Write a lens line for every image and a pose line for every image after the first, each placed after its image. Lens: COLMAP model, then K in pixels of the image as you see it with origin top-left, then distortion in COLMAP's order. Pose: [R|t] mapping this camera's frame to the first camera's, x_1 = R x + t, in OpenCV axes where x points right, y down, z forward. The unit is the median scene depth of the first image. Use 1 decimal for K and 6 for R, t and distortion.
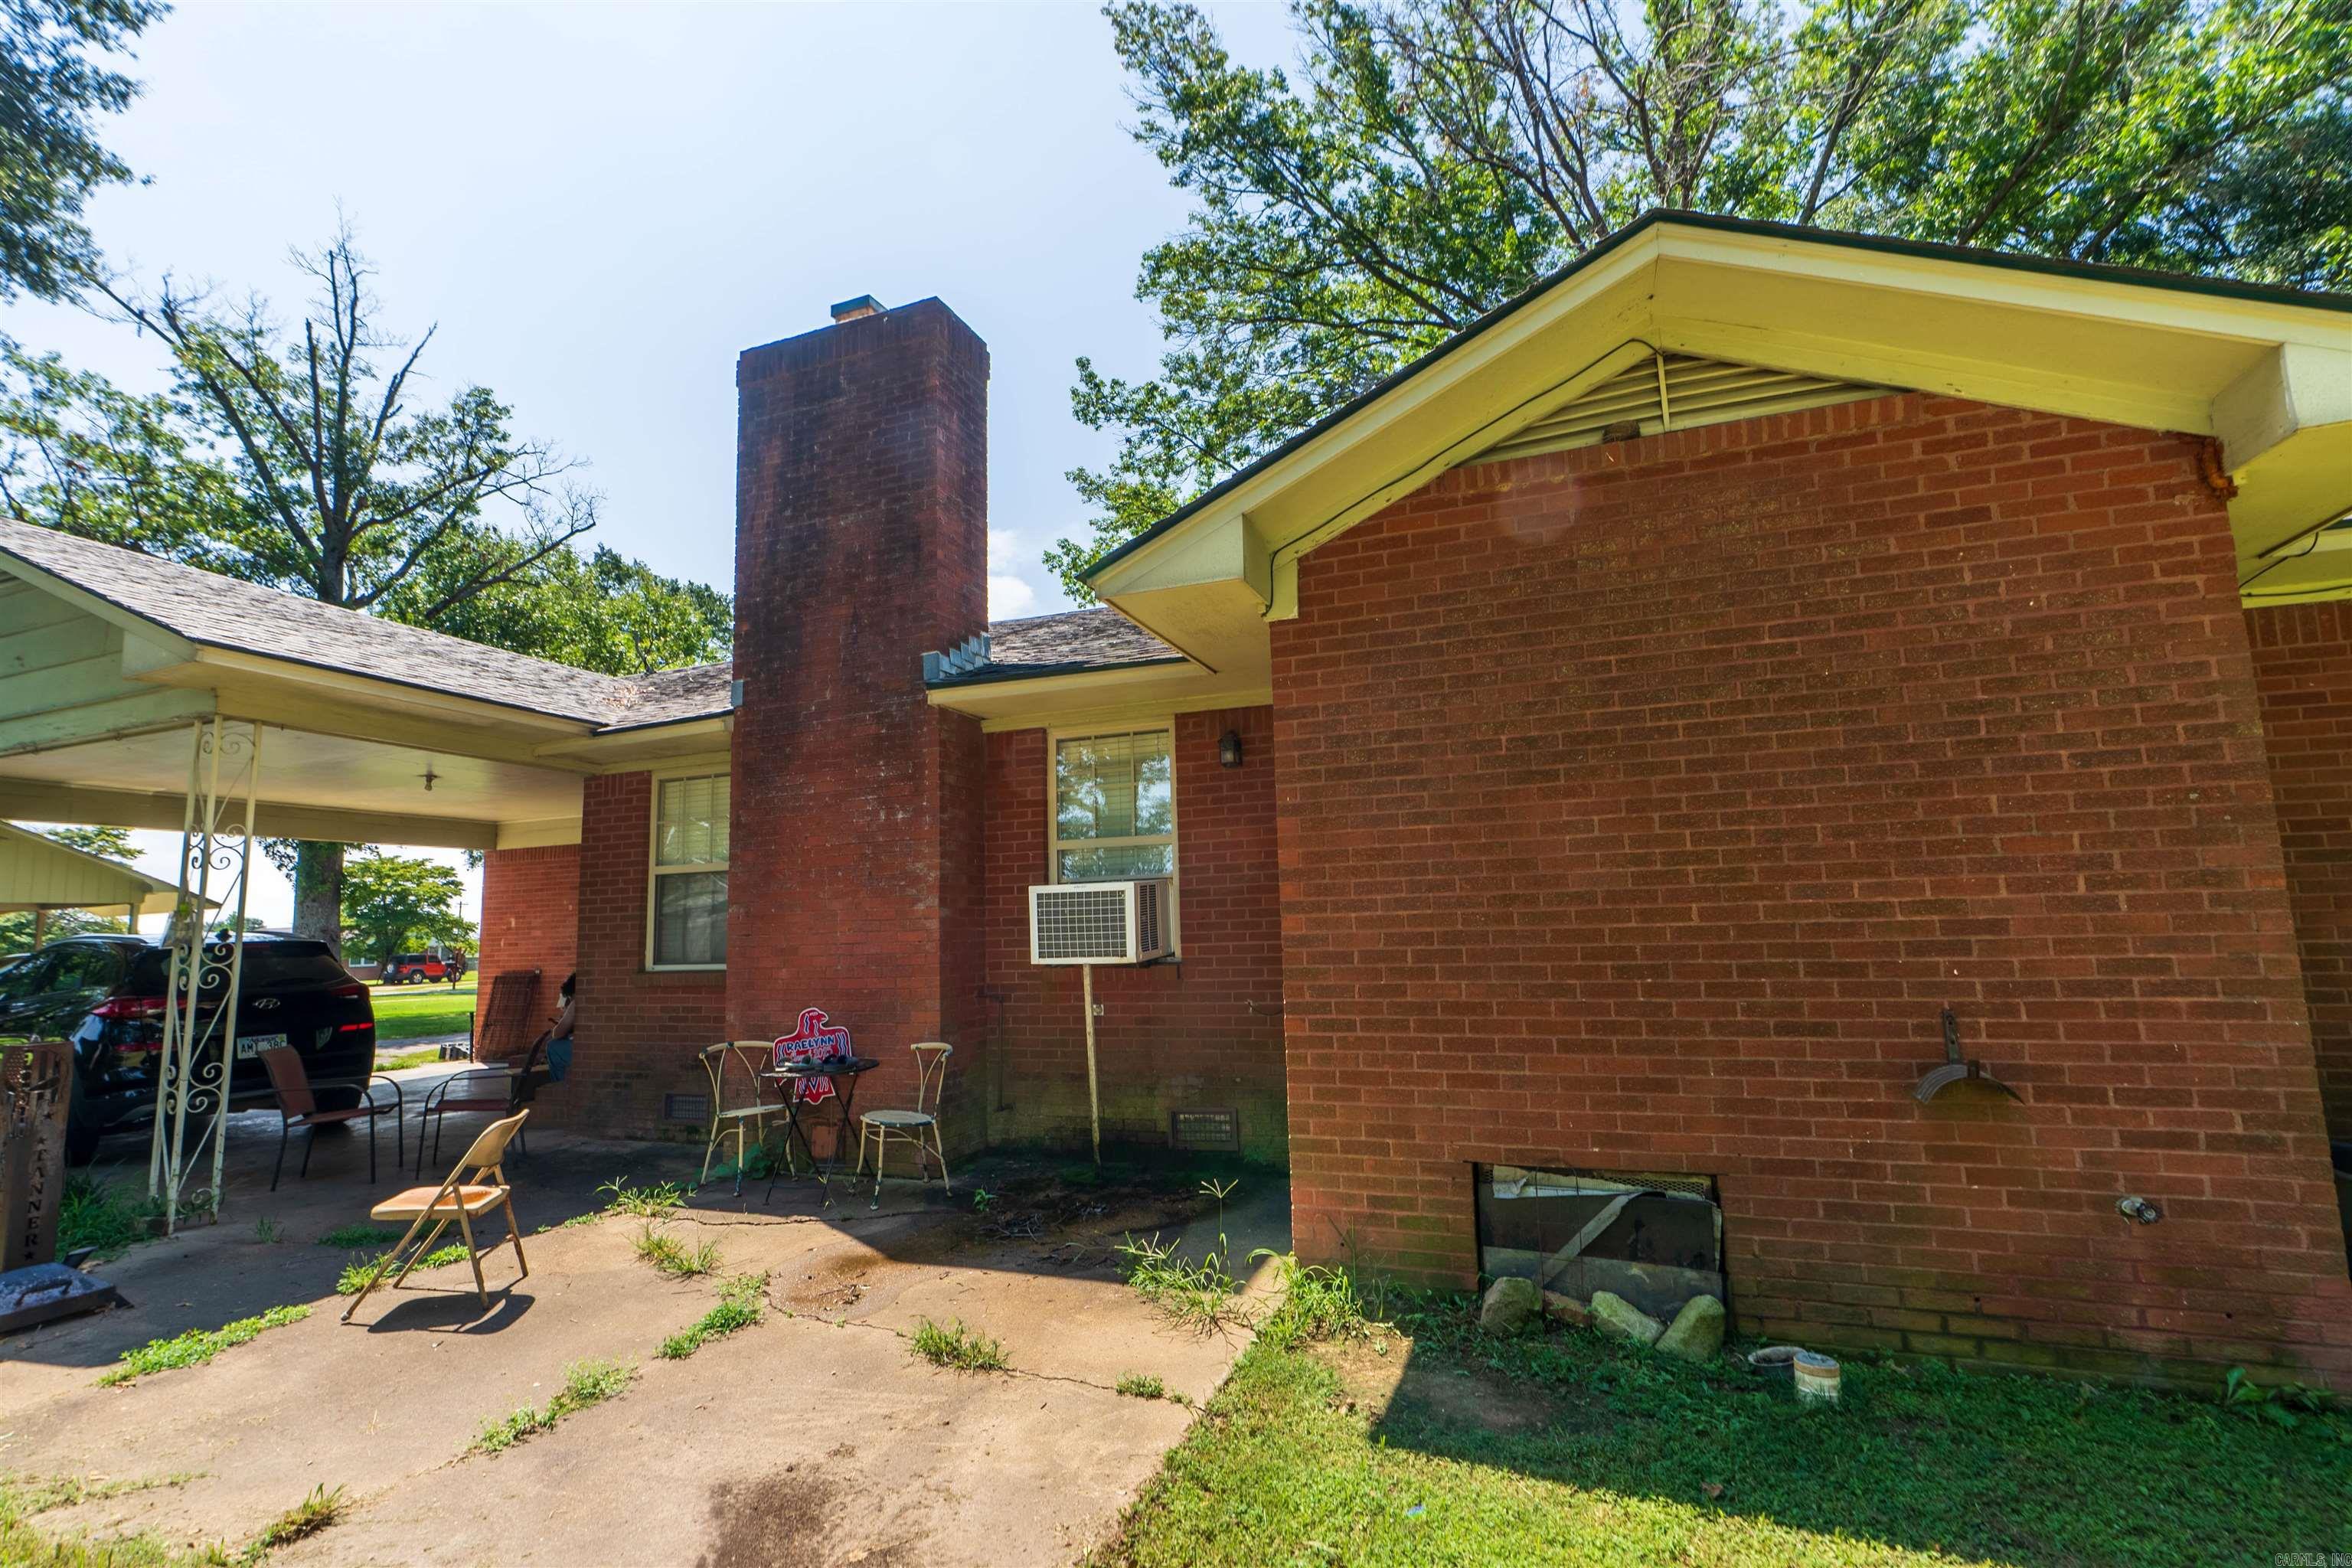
lens RADIAL K [[1112.0, 0, 1176.0], [0, 1112.0, 784.0], [0, 0, 1]] dist [0.002386, 0.000080]
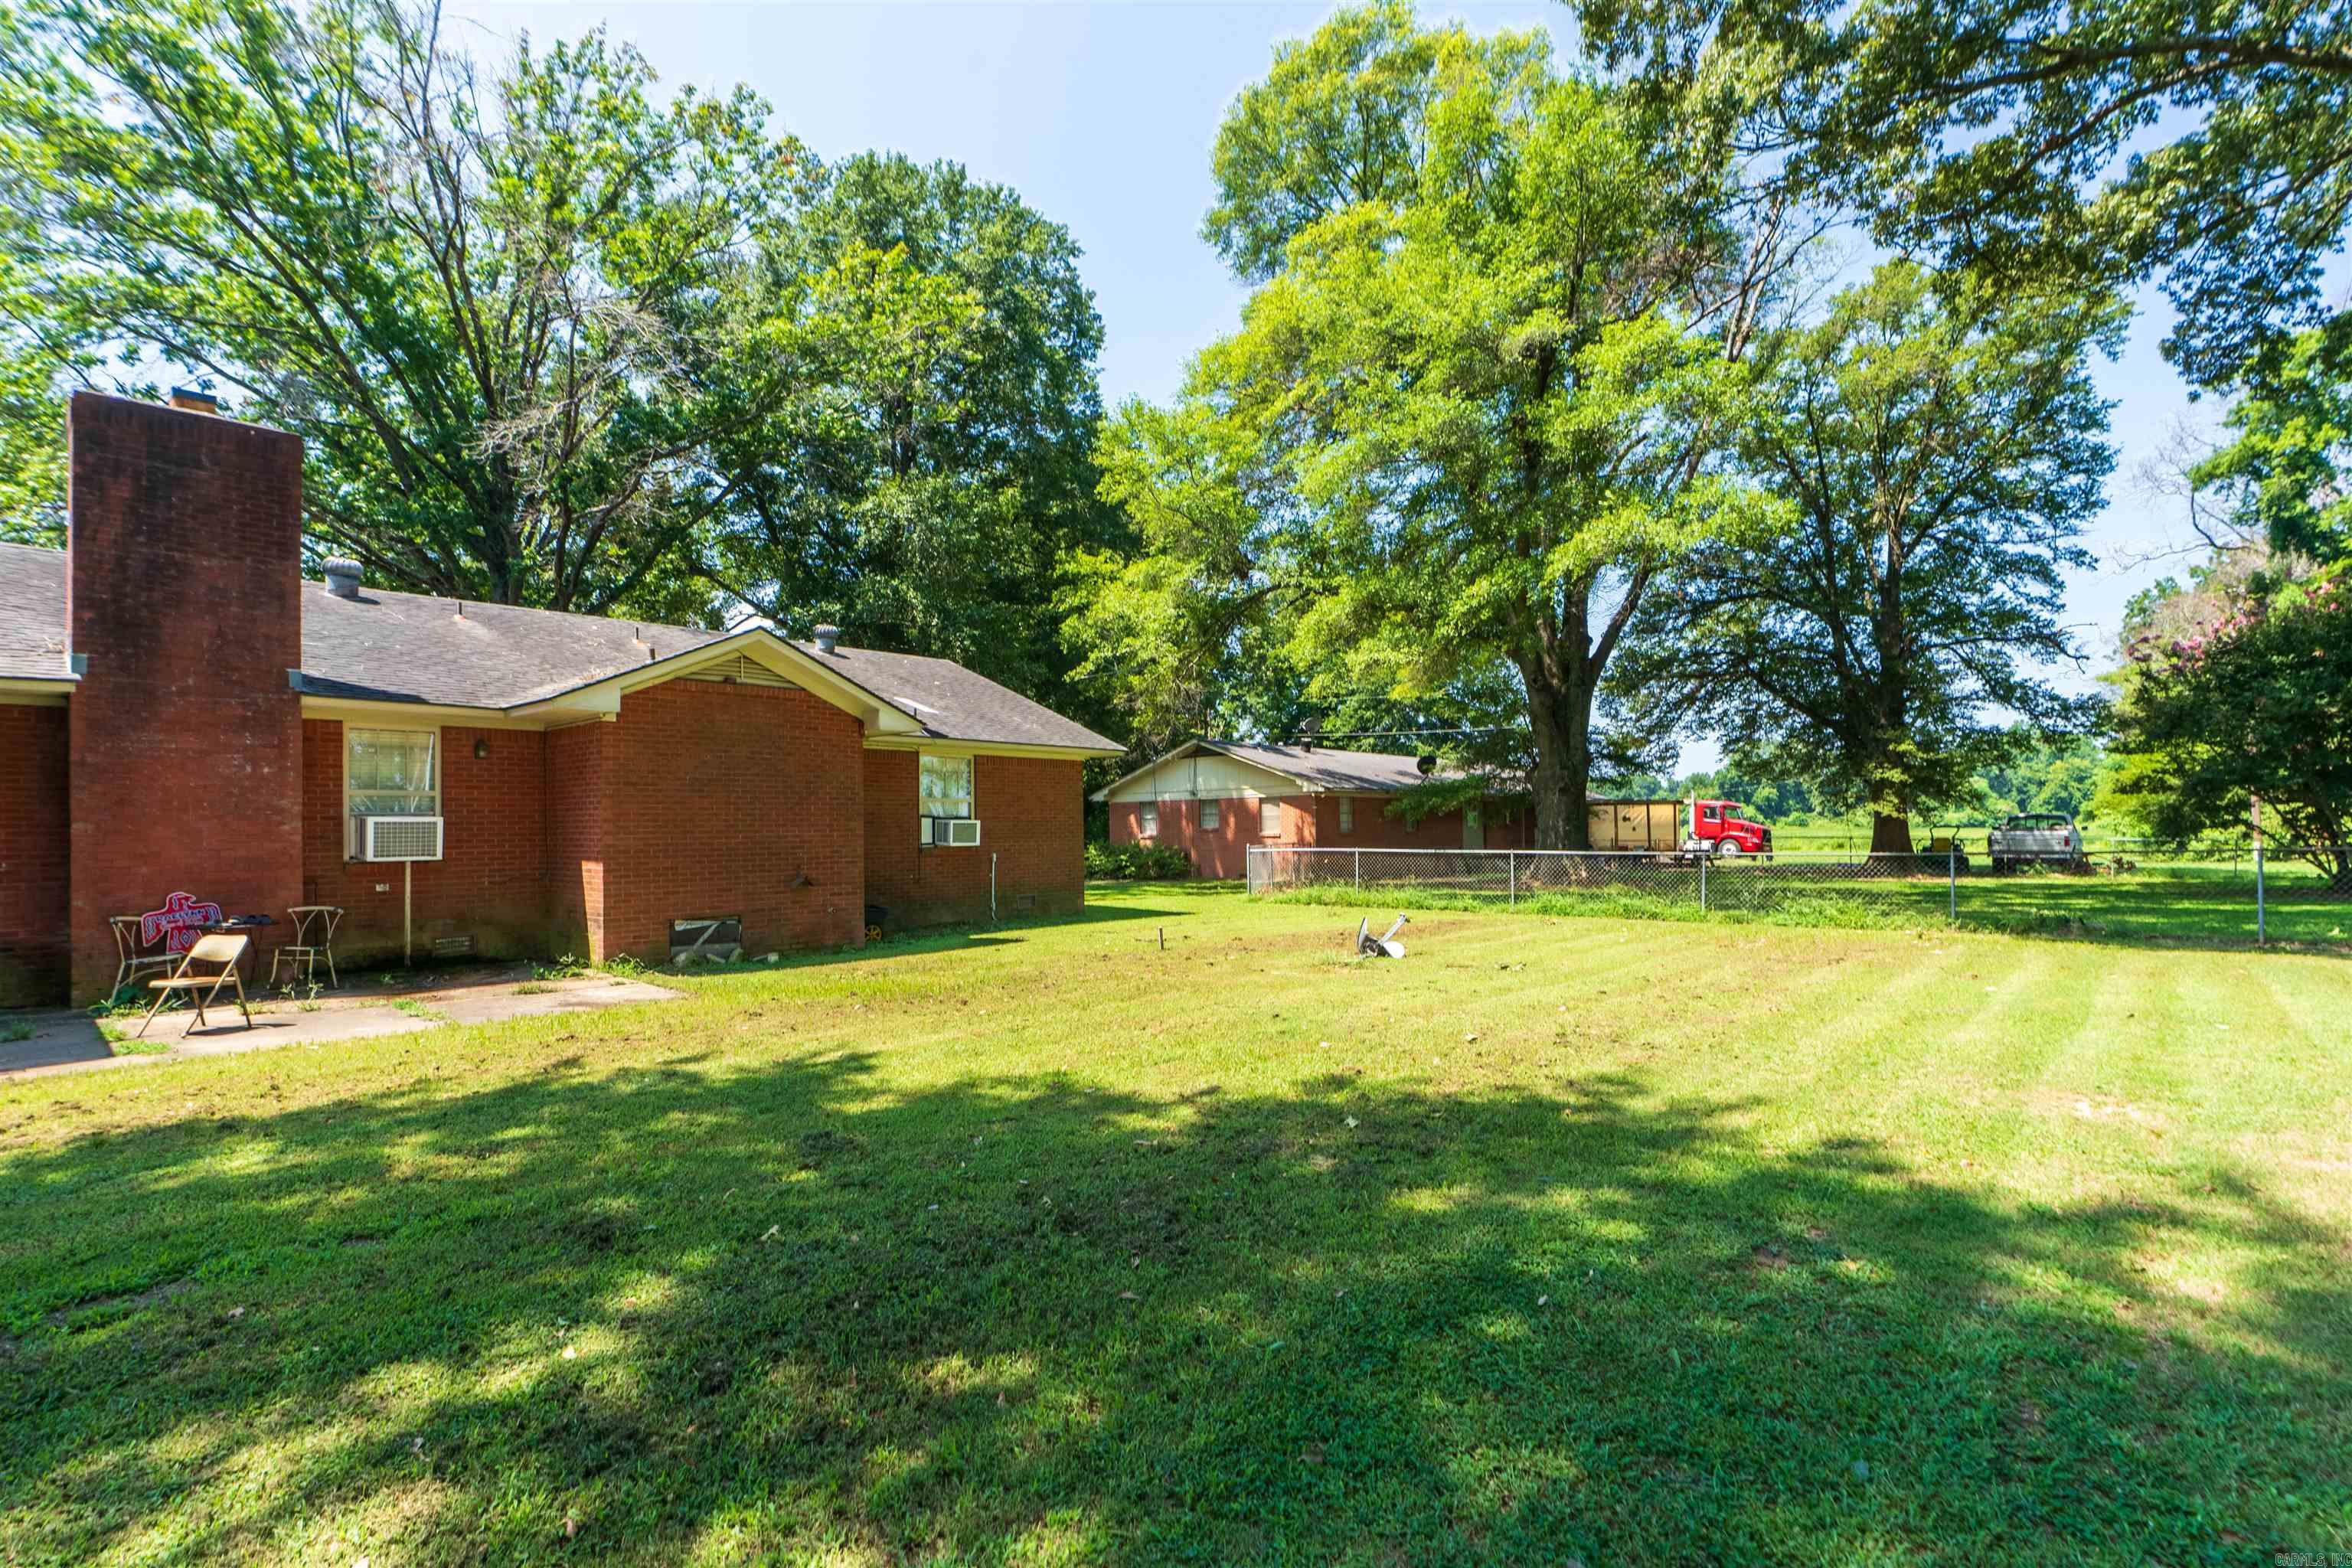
lens RADIAL K [[1112.0, 0, 1176.0], [0, 1112.0, 784.0], [0, 0, 1]] dist [0.002386, 0.000080]
pose [[0.339837, 0.060402, 0.938543, -1.452022], [-0.119809, 0.992585, -0.020499, -0.083407], [-0.932822, -0.105479, 0.344554, -0.867522]]
